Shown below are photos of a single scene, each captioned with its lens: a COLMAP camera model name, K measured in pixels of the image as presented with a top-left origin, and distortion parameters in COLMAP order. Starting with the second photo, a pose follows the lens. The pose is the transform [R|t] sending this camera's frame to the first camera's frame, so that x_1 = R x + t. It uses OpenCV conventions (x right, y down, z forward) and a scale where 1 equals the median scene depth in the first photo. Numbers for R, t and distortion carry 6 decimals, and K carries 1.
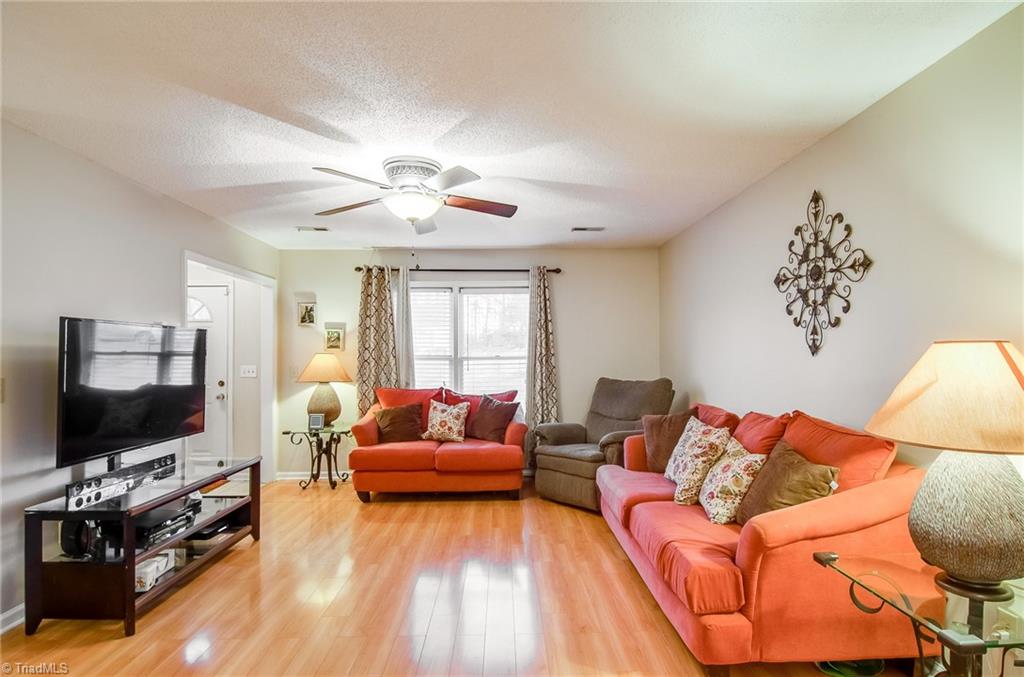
lens RADIAL K [[546.1, 0, 516.5], [0, 546.1, 342.6], [0, 0, 1]] dist [-0.003814, -0.001074]
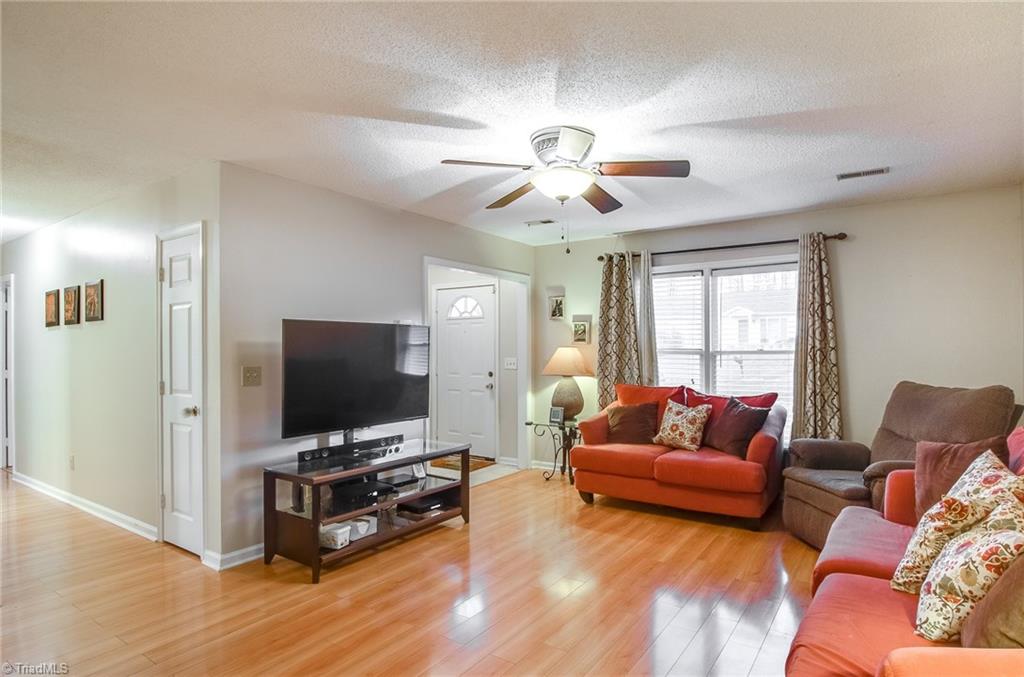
lens RADIAL K [[559.4, 0, 515.9], [0, 559.4, 346.5], [0, 0, 1]] dist [-0.010973, -0.002222]
pose [[0.808514, 0.000888, -0.588476, 0.188298], [0.011399, 0.999788, 0.017171, 0.000946], [0.588366, -0.020591, 0.808332, 0.136167]]
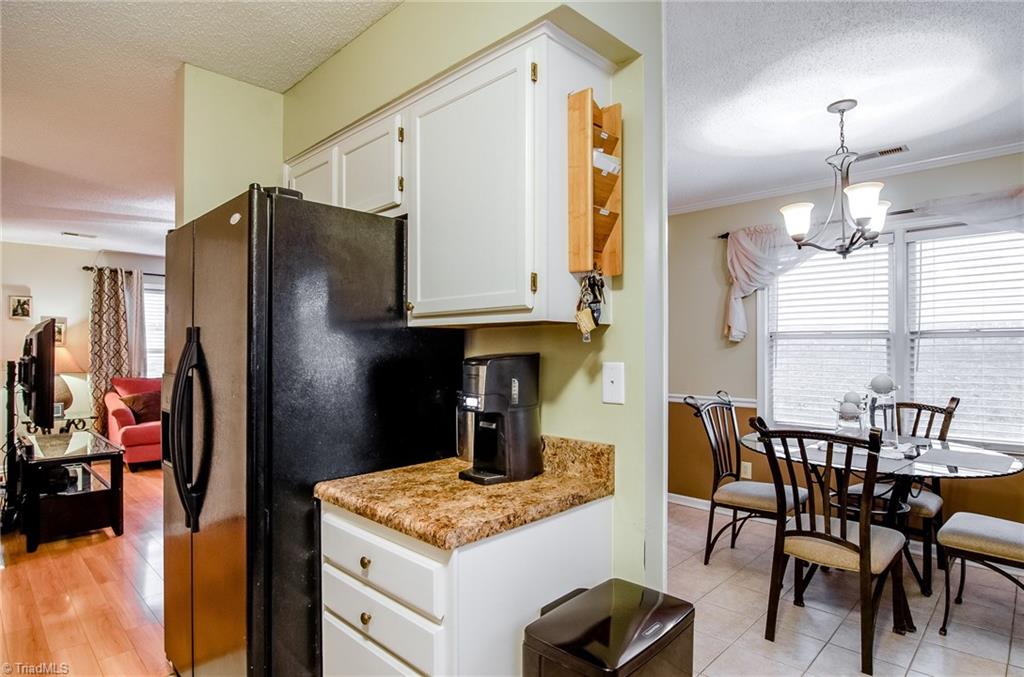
lens RADIAL K [[556.2, 0, 515.2], [0, 556.2, 352.9], [0, 0, 1]] dist [-0.010966, -0.002362]
pose [[0.719195, 0.001795, 0.694806, -0.497401], [-0.017487, 0.999727, 0.015518, 0.000064], [-0.694588, -0.023310, 0.719030, -0.420330]]
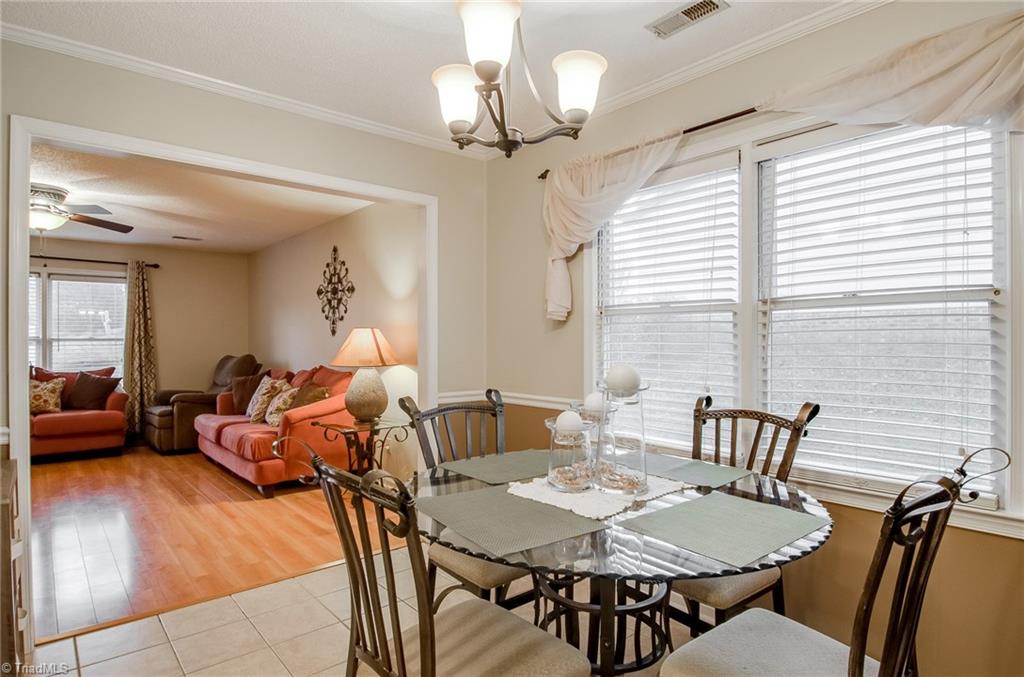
lens RADIAL K [[559.4, 0, 515.9], [0, 559.4, 346.5], [0, 0, 1]] dist [-0.010973, -0.002222]
pose [[0.773954, 0.001818, 0.633240, -0.096387], [-0.016974, 0.999696, 0.017877, 0.008633], [-0.633015, -0.024584, 0.773749, -0.492174]]
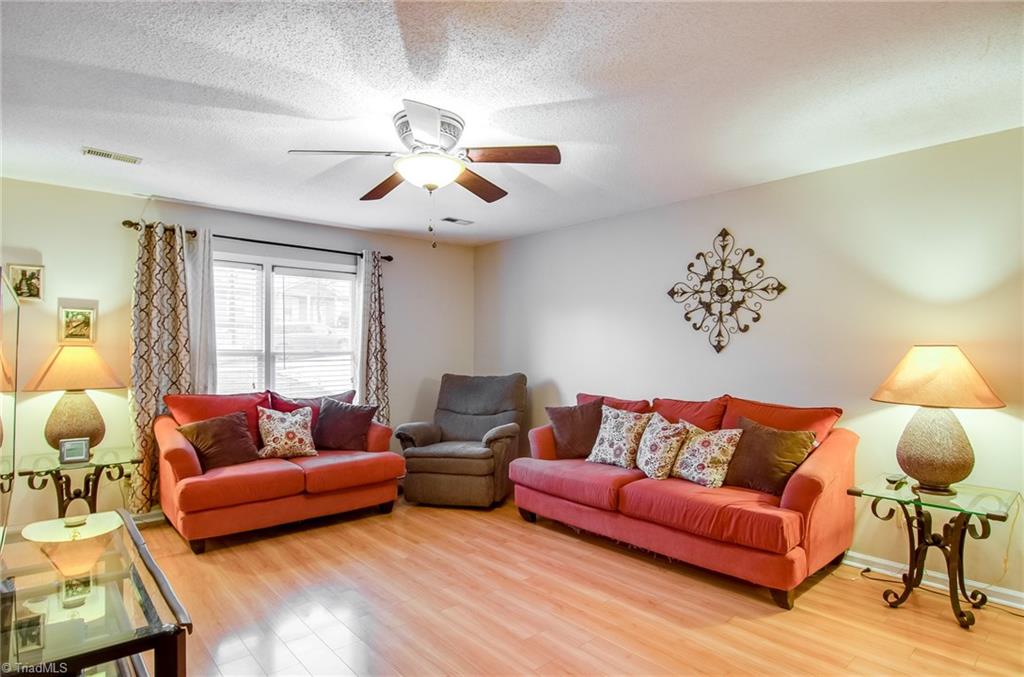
lens RADIAL K [[551.9, 0, 512.4], [0, 551.9, 348.6], [0, 0, 1]] dist [-0.010786, -0.001523]
pose [[0.764384, 0.008668, 0.644703, -0.414434], [-0.021132, 0.999709, 0.011614, 0.005070], [-0.644415, -0.022502, 0.764345, 0.179035]]
